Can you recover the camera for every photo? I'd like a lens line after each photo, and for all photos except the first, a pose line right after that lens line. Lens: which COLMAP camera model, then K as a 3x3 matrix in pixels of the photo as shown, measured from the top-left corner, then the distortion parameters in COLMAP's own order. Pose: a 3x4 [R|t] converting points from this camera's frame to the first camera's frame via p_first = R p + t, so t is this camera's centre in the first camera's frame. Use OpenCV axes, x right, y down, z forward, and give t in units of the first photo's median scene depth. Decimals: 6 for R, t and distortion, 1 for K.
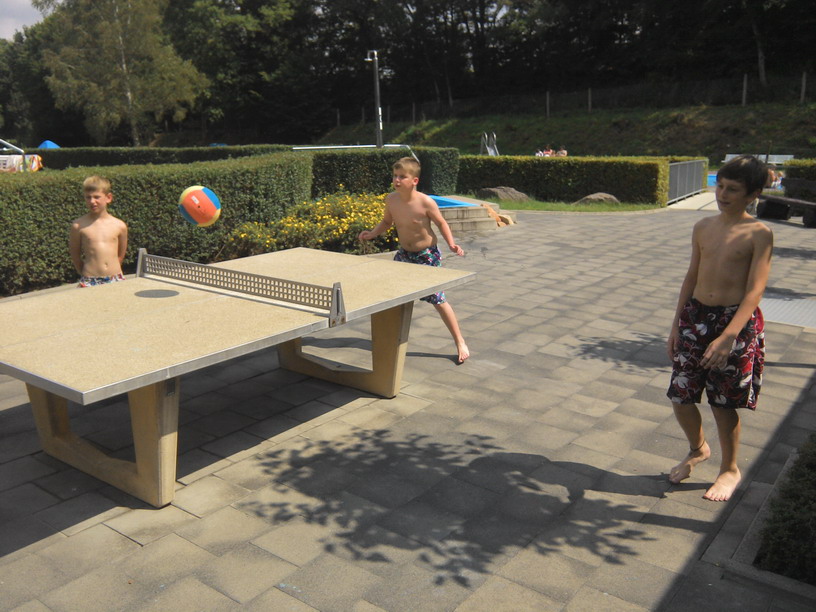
lens RADIAL K [[750.0, 0, 406.4], [0, 750.0, 307.9], [0, 0, 1]] dist [0.045040, -0.079242]
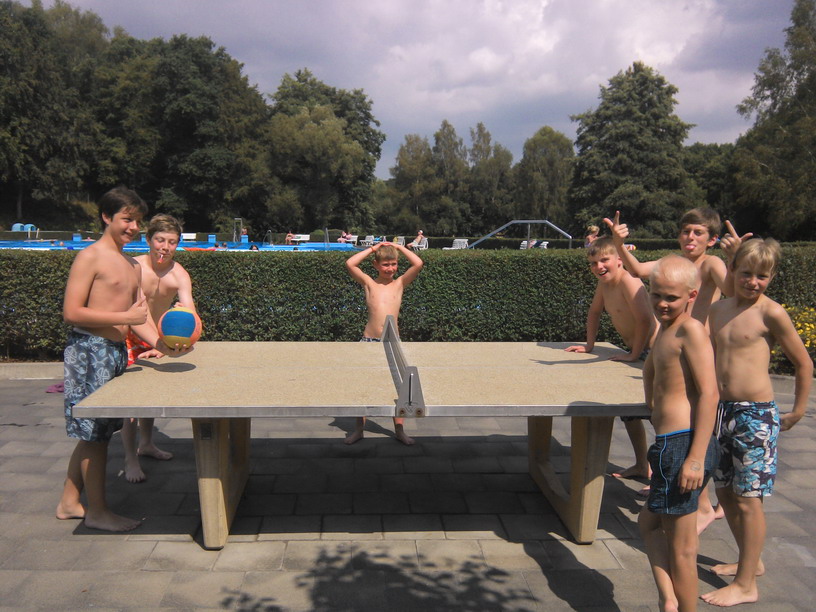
lens RADIAL K [[763.8, 0, 405.4], [0, 763.8, 317.1], [0, 0, 1]] dist [0.049473, -0.113556]
pose [[0.651892, 0.109434, -0.750374, 0.457276], [-0.196786, 0.980046, -0.028030, -0.052490], [0.732333, 0.165935, 0.660419, 0.345220]]
